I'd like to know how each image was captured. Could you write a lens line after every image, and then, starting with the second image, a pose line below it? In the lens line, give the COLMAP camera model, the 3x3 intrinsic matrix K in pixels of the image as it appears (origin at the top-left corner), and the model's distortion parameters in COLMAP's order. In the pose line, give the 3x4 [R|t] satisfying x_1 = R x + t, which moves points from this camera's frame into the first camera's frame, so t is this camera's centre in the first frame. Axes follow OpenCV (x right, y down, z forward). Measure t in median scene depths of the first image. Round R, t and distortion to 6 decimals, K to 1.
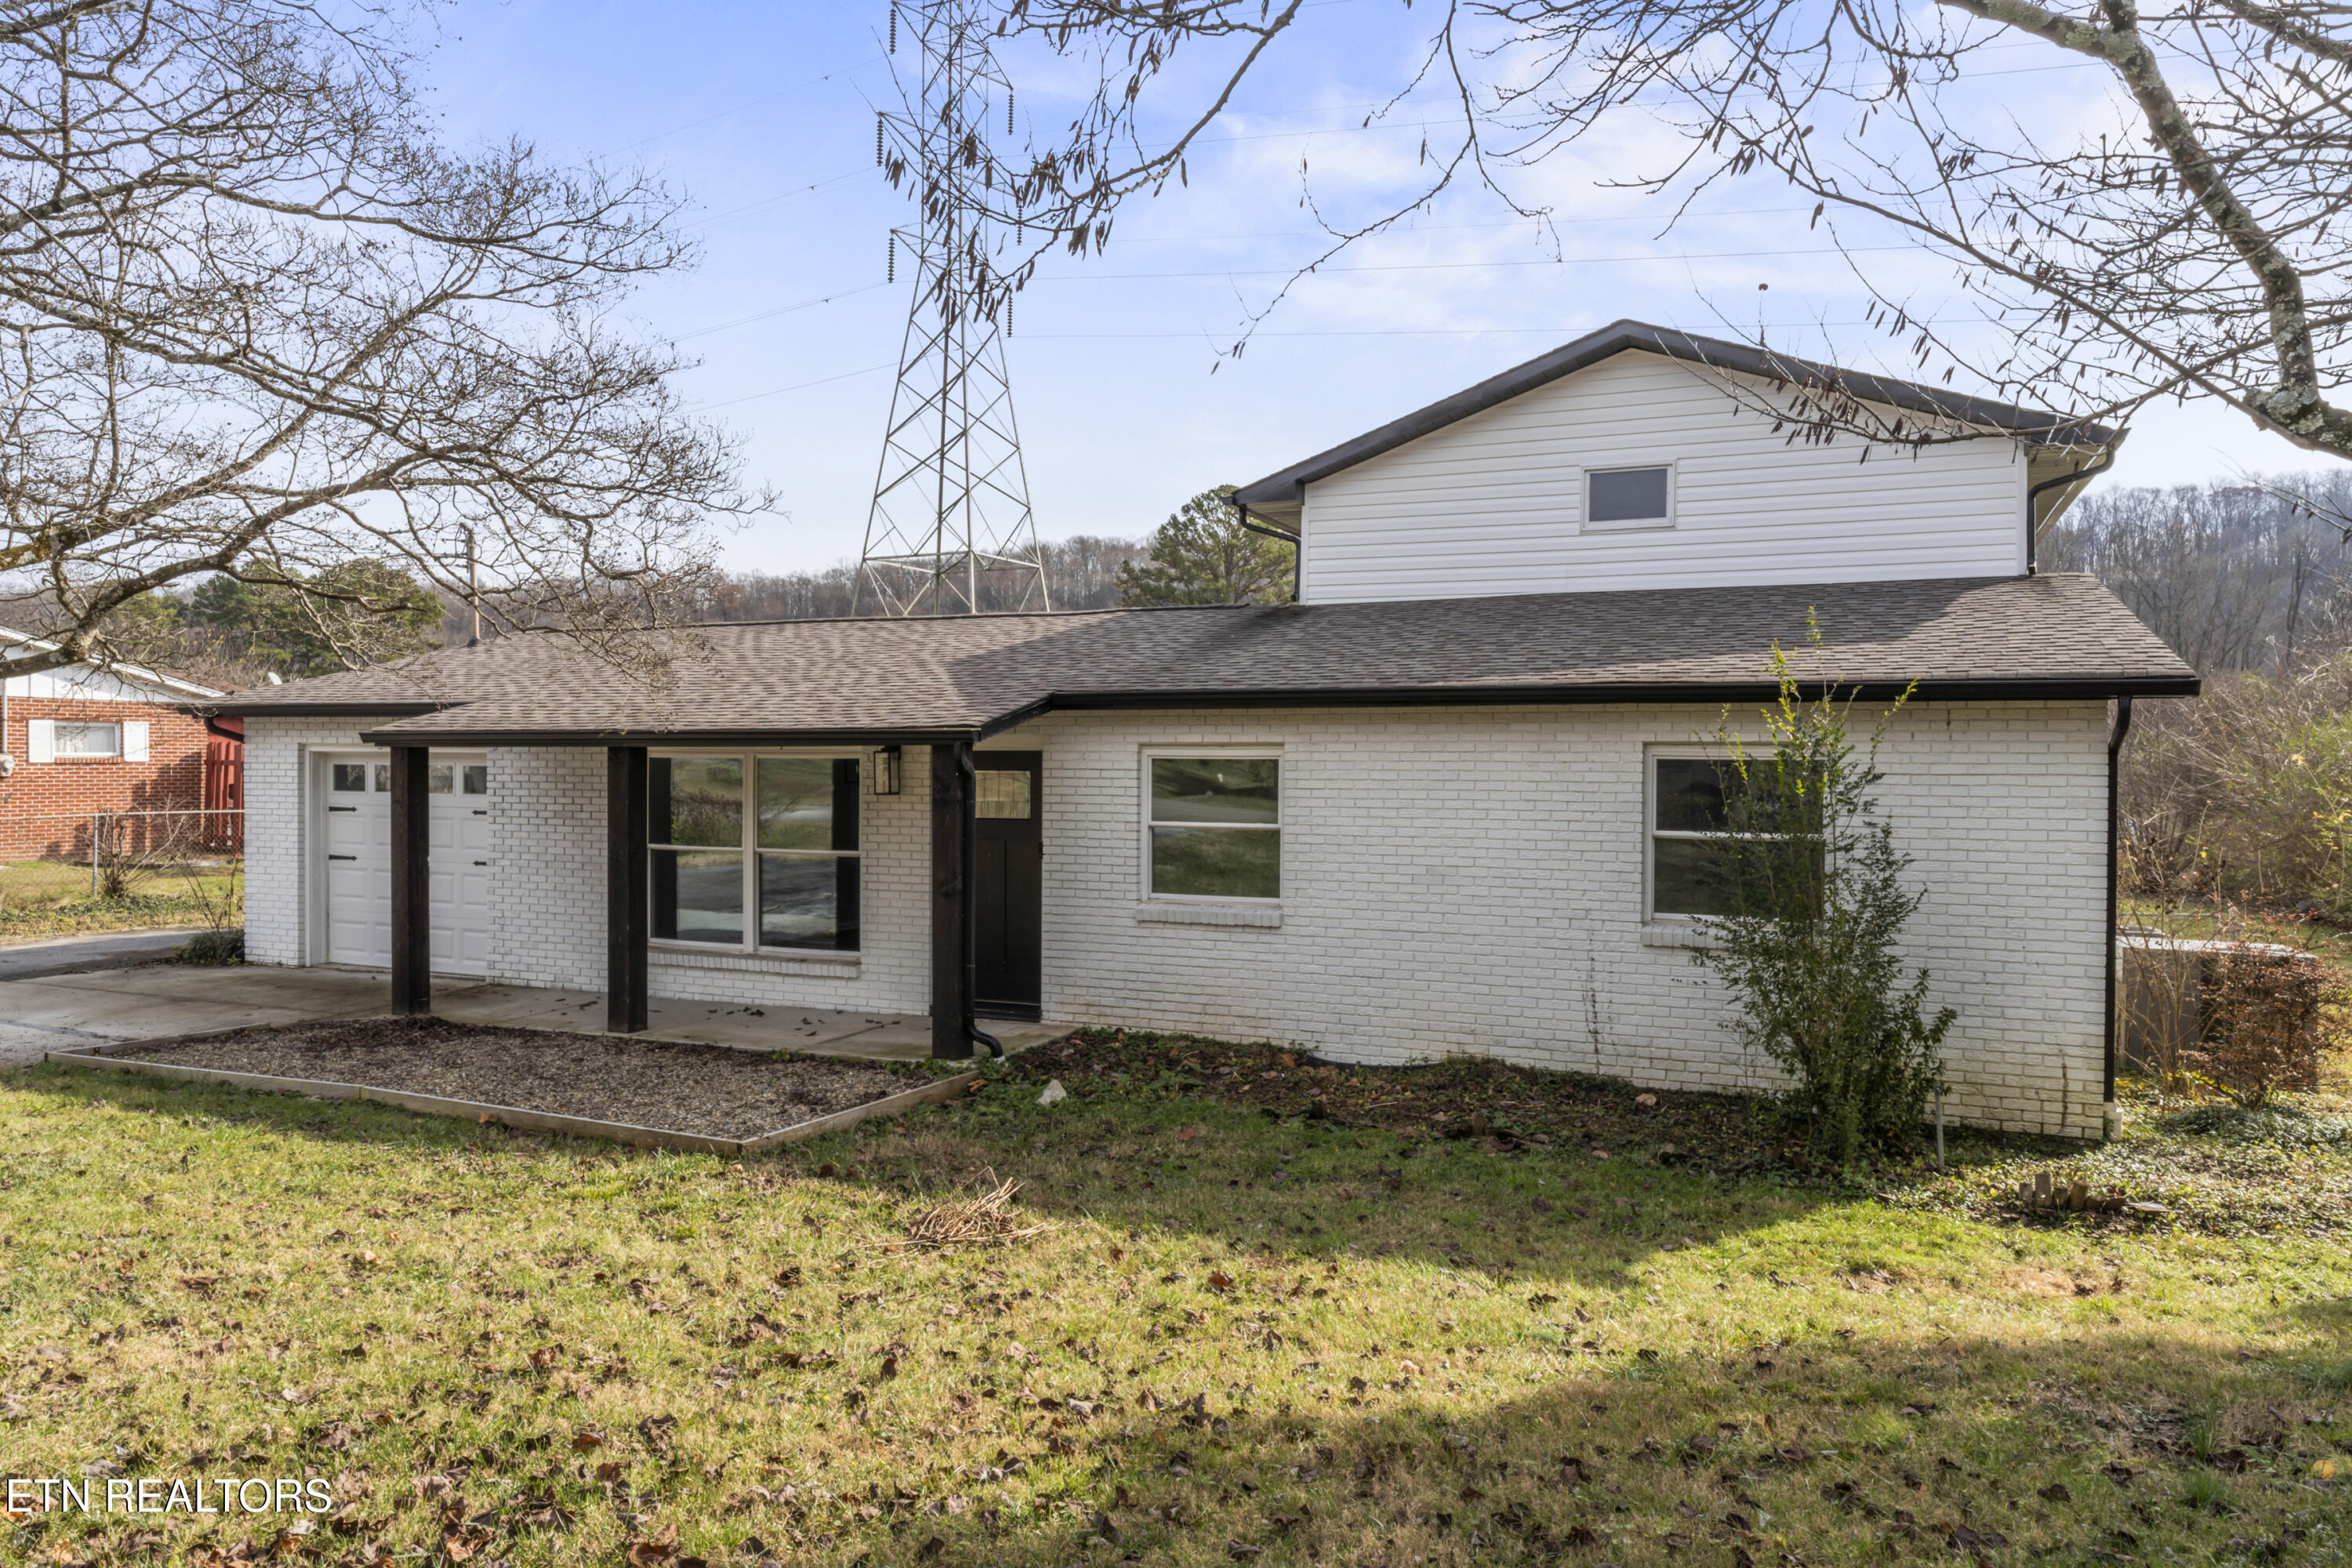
lens RADIAL K [[1569.5, 0, 1176.0], [0, 1569.5, 784.0], [0, 0, 1]] dist [0.002043, -0.000060]
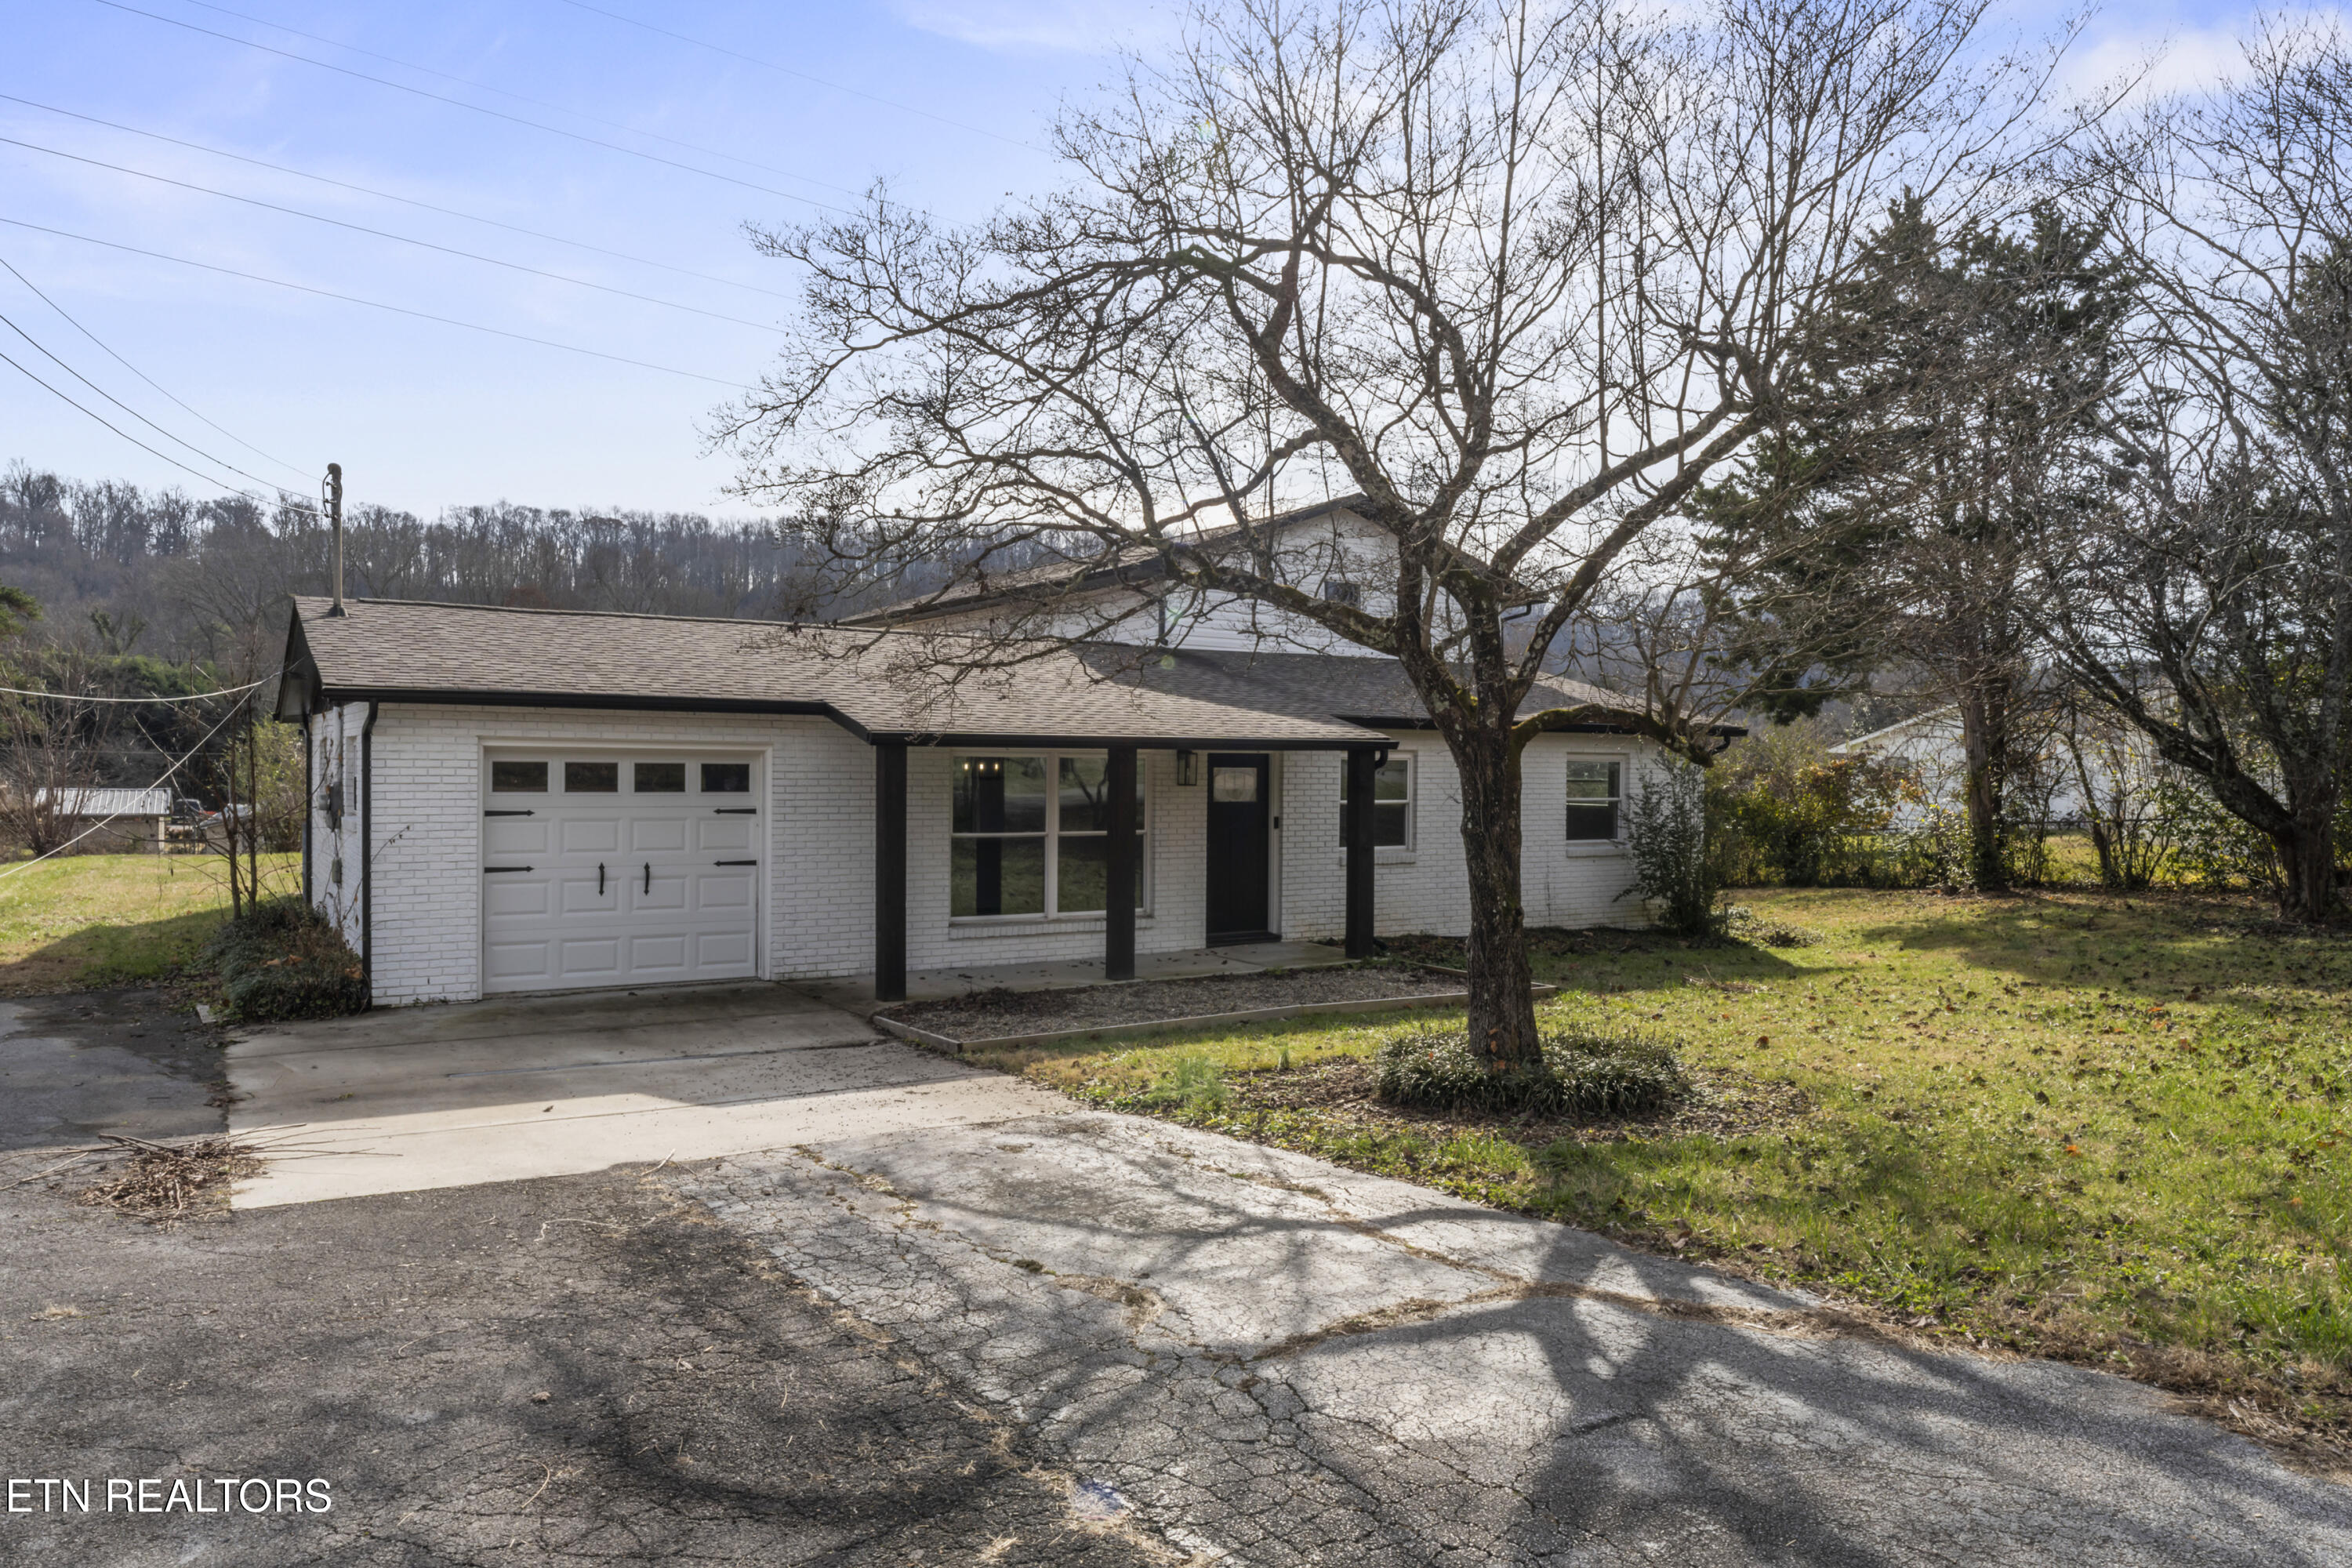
lens RADIAL K [[1497.3, 0, 1176.0], [0, 1497.3, 784.0], [0, 0, 1]] dist [0.001810, 0.000215]
pose [[0.564468, -0.012470, 0.825361, -1.336305], [0.004019, 0.999916, 0.012359, -0.010908], [-0.825445, -0.003659, 0.564471, 0.315816]]
